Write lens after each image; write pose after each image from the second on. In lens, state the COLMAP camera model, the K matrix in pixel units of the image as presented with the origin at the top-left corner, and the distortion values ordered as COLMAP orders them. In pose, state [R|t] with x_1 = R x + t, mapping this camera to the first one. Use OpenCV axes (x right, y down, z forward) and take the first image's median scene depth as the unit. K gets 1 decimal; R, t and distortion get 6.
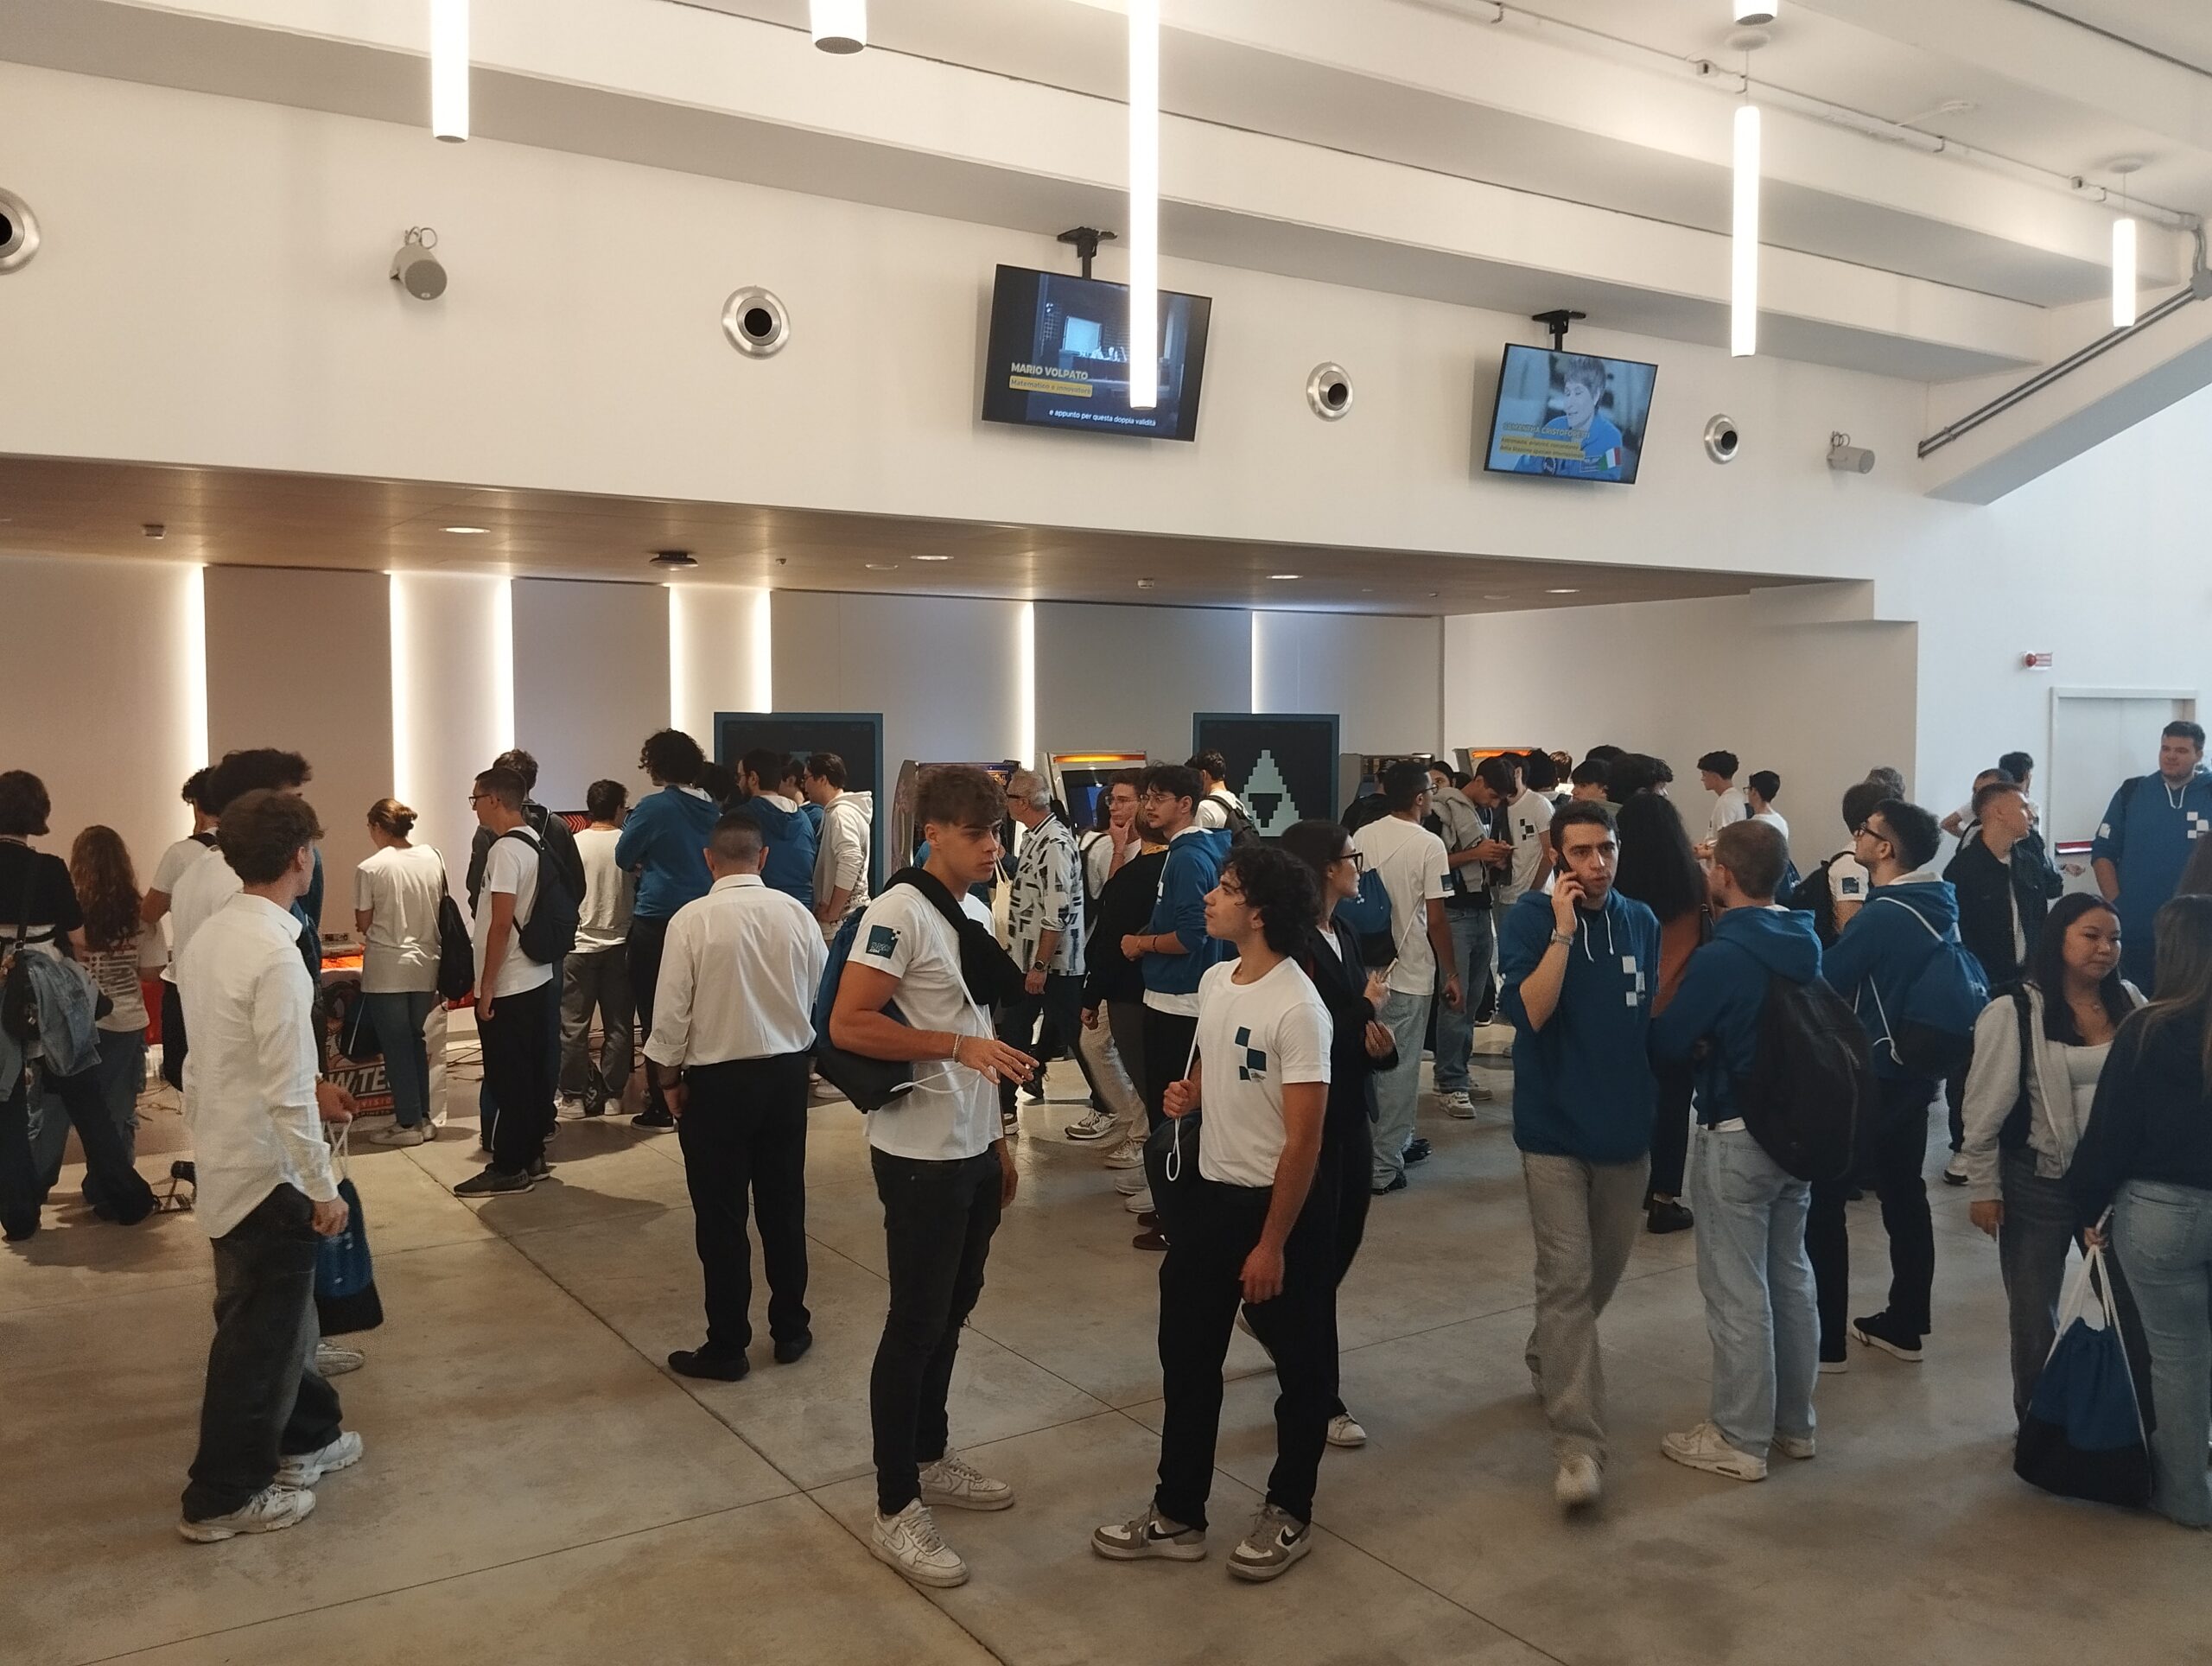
lens RADIAL K [[2035.1, 0, 1106.0], [0, 2035.1, 833.0], [0, 0, 1]] dist [0.005431, 0.003529]
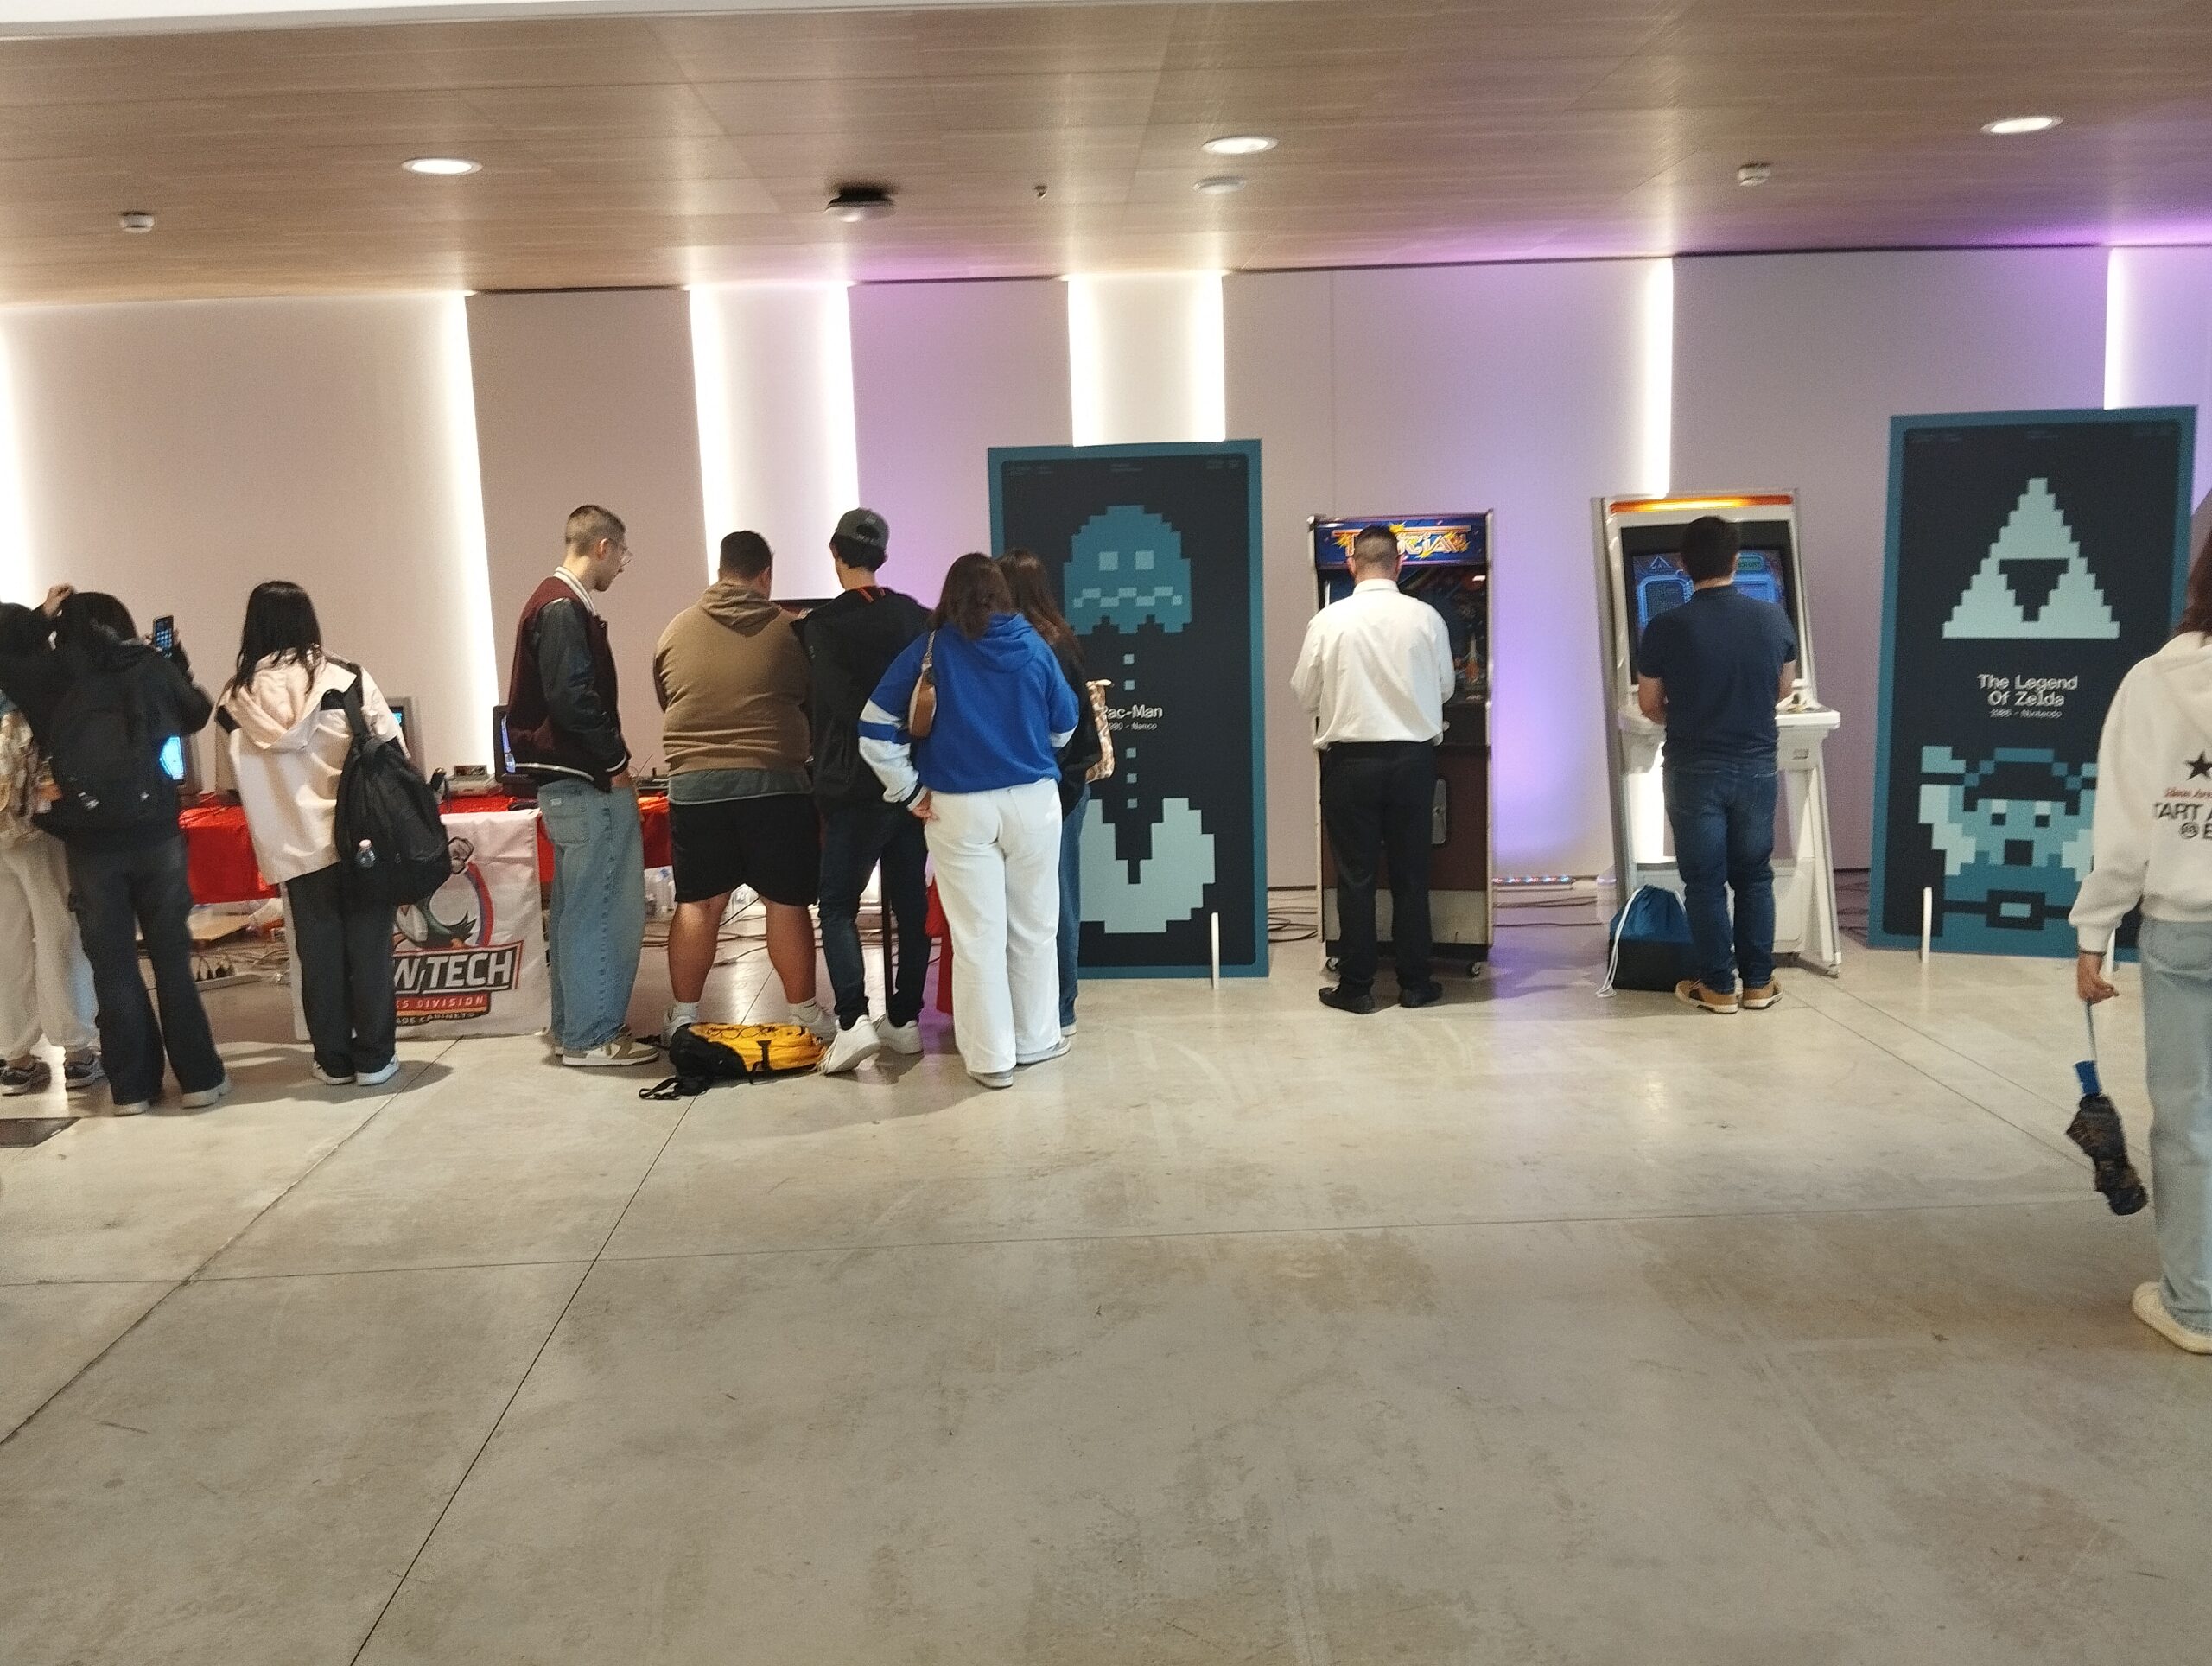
lens RADIAL K [[2035.1, 0, 1106.0], [0, 2035.1, 833.0], [0, 0, 1]] dist [0.005431, 0.003529]
pose [[0.813347, 0.072456, -0.577249, 0.207786], [0.006262, 0.991067, 0.133221, -0.022035], [0.581745, -0.111970, 0.805627, 0.418375]]
